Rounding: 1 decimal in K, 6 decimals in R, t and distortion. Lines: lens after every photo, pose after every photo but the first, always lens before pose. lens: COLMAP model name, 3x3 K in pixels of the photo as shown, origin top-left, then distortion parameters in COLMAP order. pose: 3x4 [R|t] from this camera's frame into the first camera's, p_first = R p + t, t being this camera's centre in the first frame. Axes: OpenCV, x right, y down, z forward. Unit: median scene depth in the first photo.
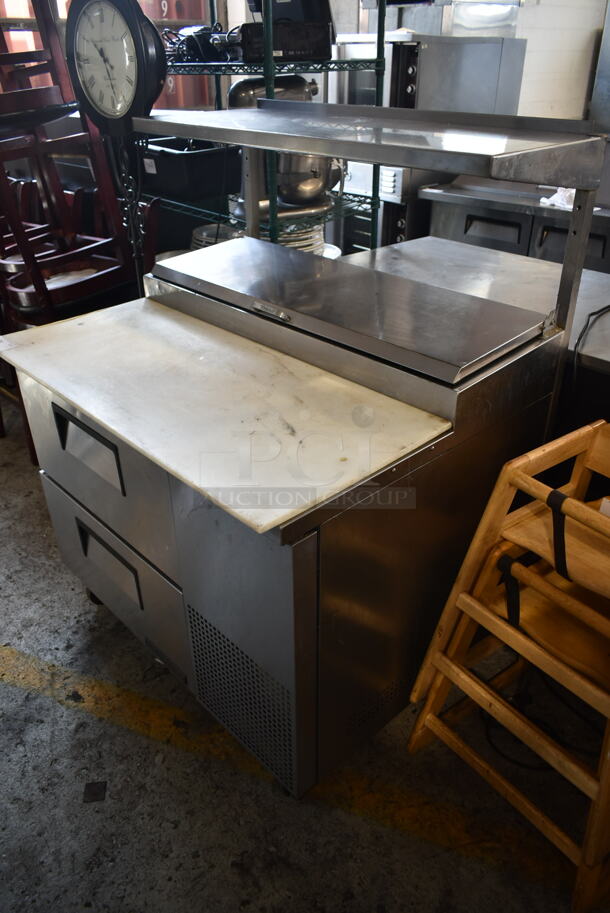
lens RADIAL K [[699.0, 0, 302.2], [0, 699.0, 453.7], [0, 0, 1]] dist [-0.019840, 0.007061]
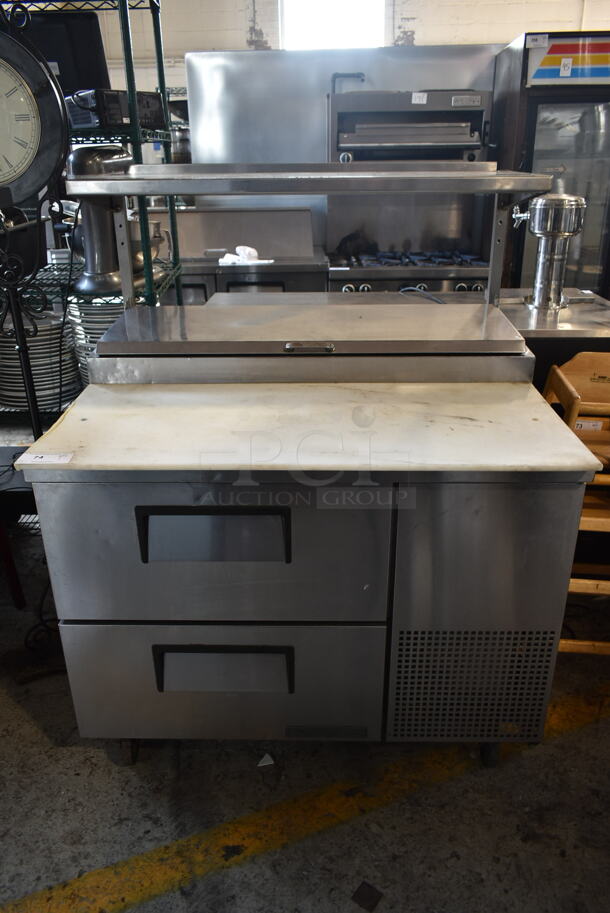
lens RADIAL K [[699.0, 0, 299.7], [0, 699.0, 455.6], [0, 0, 1]] dist [-0.019840, 0.007061]
pose [[0.697070, -0.282985, 0.658797, -0.776204], [0.363877, 0.931326, 0.015032, -0.075438], [-0.617808, 0.229243, 0.752171, 0.266897]]
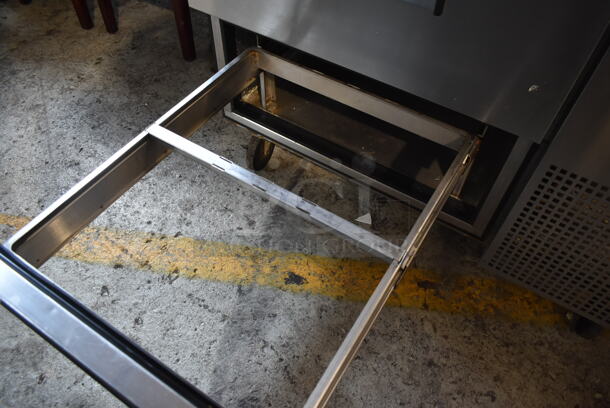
lens RADIAL K [[467.0, 0, 304.1], [0, 467.0, 203.3], [0, 0, 1]] dist [-0.019840, 0.007061]
pose [[0.968231, -0.177991, 0.175637, -0.460898], [0.099920, 0.919261, 0.380756, 0.042192], [-0.229228, -0.351110, 0.907842, 0.565885]]
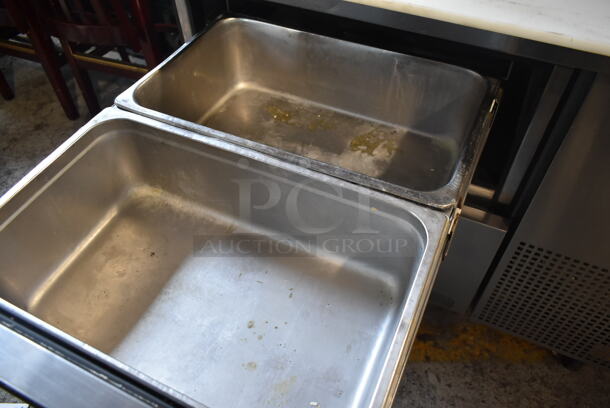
lens RADIAL K [[467.0, 0, 305.7], [0, 467.0, 202.4], [0, 0, 1]] dist [-0.019840, 0.007061]
pose [[0.930821, -0.280271, 0.234565, -0.483032], [0.191291, 0.920487, 0.340751, -0.062123], [-0.311416, -0.272308, 0.910422, 0.538943]]
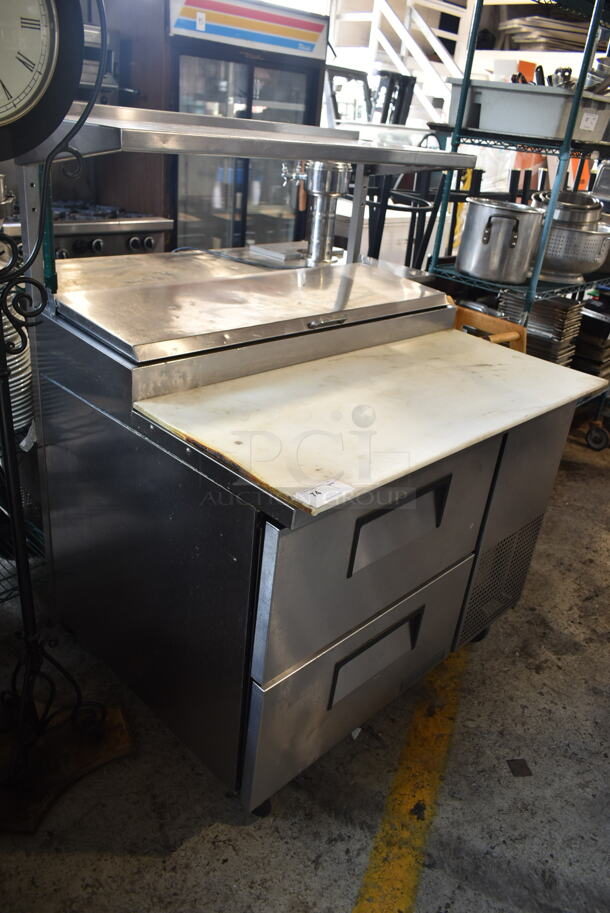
lens RADIAL K [[699.0, 0, 304.1], [0, 699.0, 454.8], [0, 0, 1]] dist [-0.019840, 0.007061]
pose [[-0.046658, -0.432073, 0.900631, -1.031706], [0.415106, 0.811690, 0.410909, -0.473987], [-0.908576, 0.393030, 0.141484, 0.959241]]
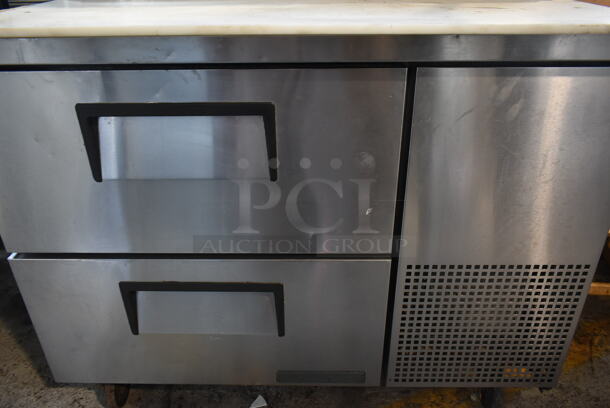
lens RADIAL K [[467.0, 0, 306.7], [0, 467.0, 201.0], [0, 0, 1]] dist [-0.019840, 0.007061]
pose [[0.693474, -0.327457, 0.641768, -0.537086], [0.364451, 0.927815, 0.079595, 0.050449], [-0.621505, 0.178696, 0.762757, 0.584217]]
